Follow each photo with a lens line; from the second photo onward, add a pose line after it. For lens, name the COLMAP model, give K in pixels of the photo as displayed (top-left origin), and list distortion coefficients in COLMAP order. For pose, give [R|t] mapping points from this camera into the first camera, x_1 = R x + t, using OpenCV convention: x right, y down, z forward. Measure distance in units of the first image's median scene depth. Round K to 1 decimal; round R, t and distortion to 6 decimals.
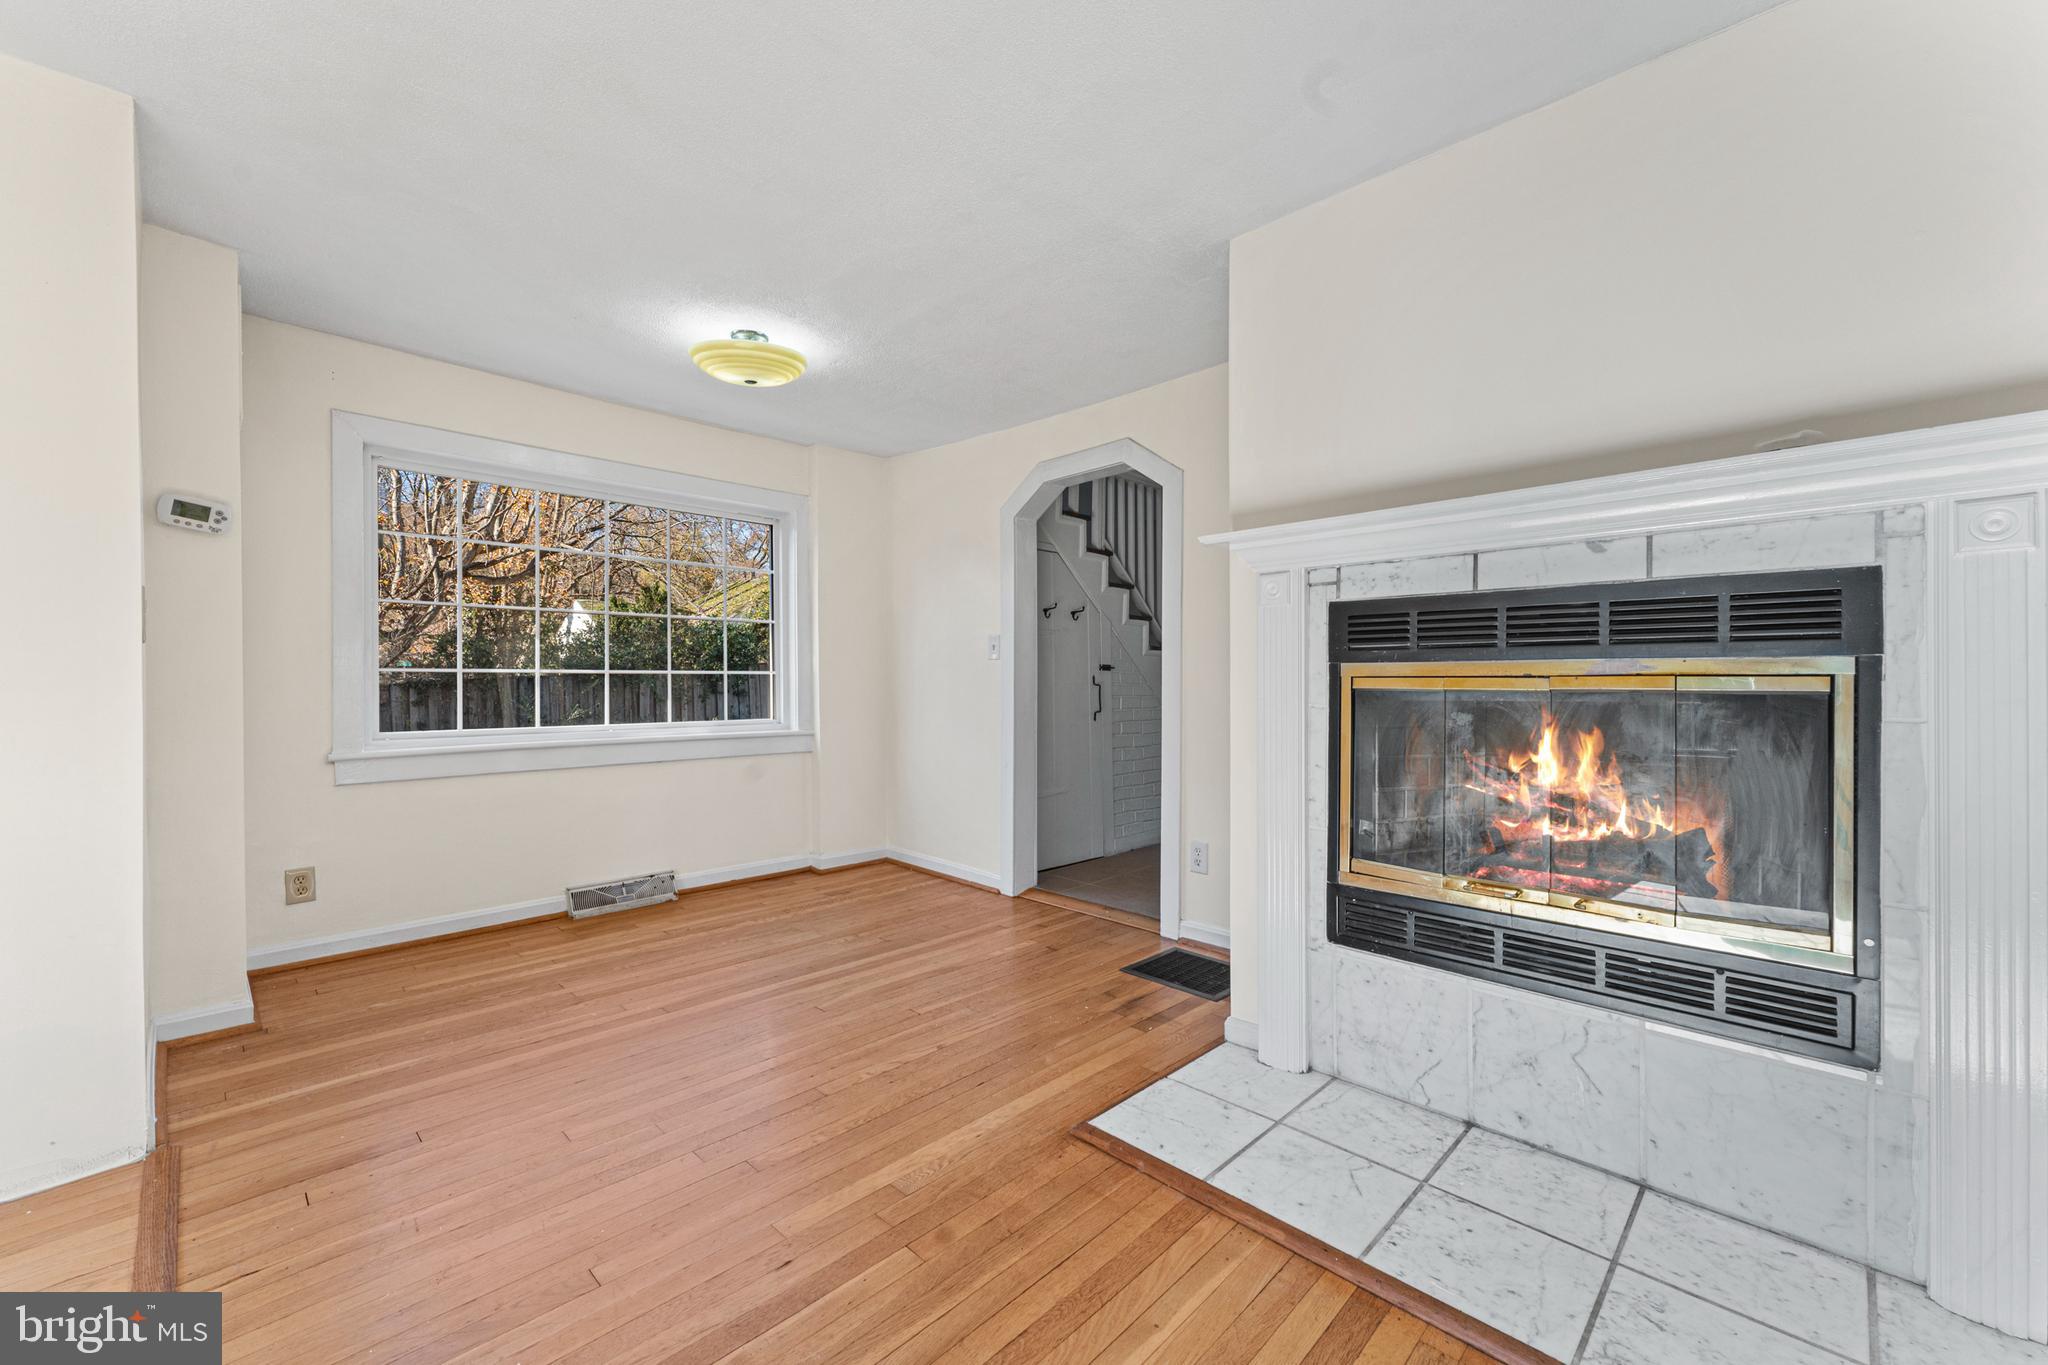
lens RADIAL K [[815.6, 0, 1028.8], [0, 815.6, 688.8], [0, 0, 1]] dist [0.001615, 0.000555]
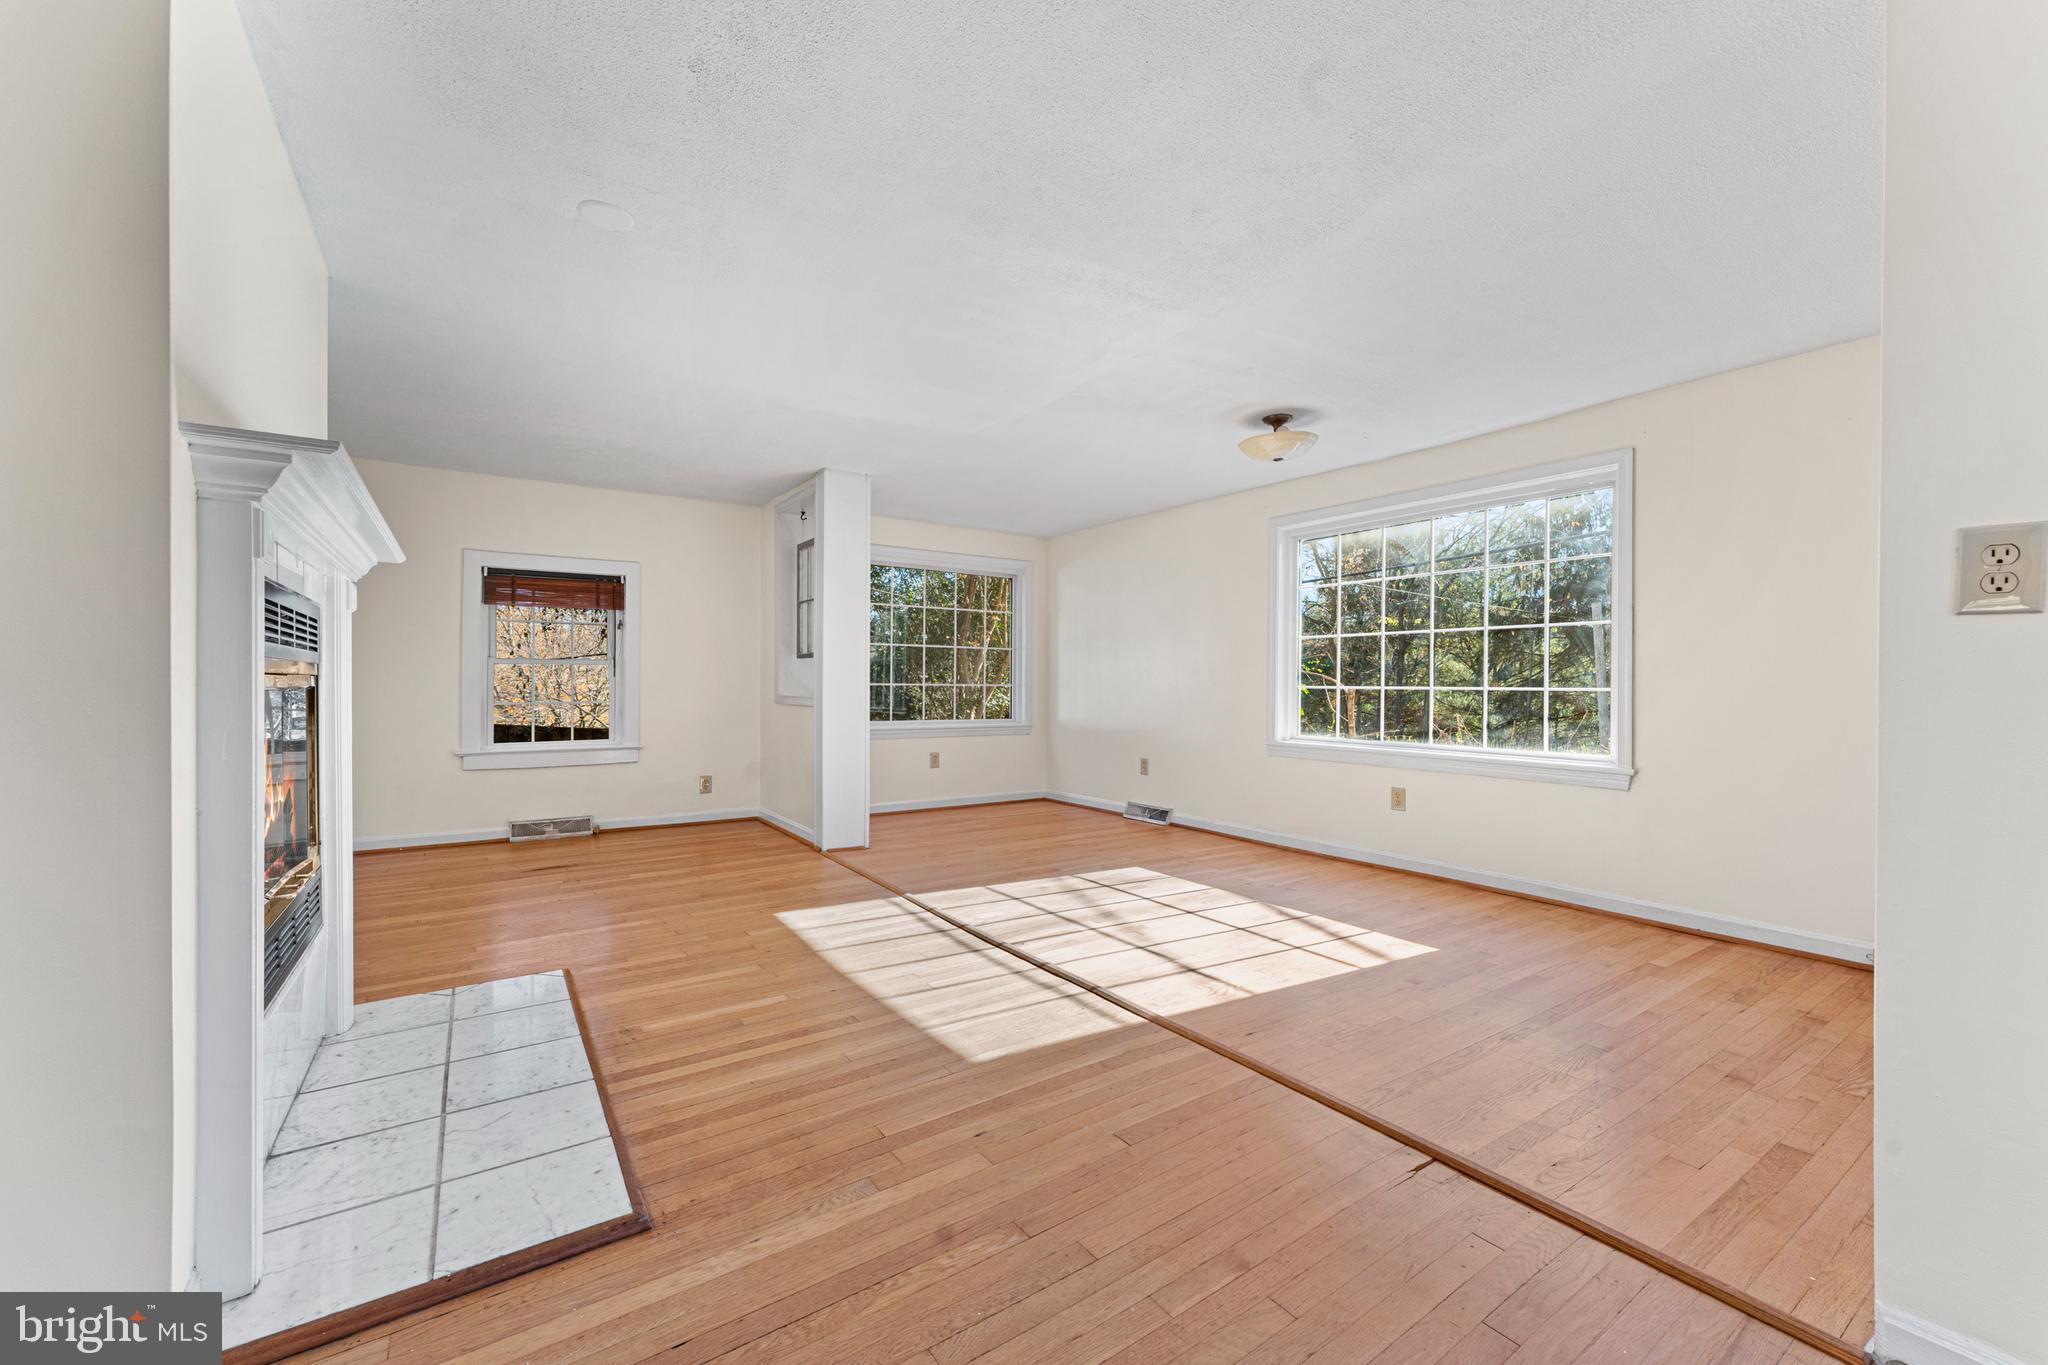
lens RADIAL K [[815.6, 0, 1024.2], [0, 815.6, 682.7], [0, 0, 1]] dist [0.001615, 0.000555]
pose [[-0.980504, 0.001532, 0.196493, -0.485176], [0.003340, 0.999955, 0.008868, -0.010377], [-0.196471, 0.009352, -0.980465, 1.746664]]
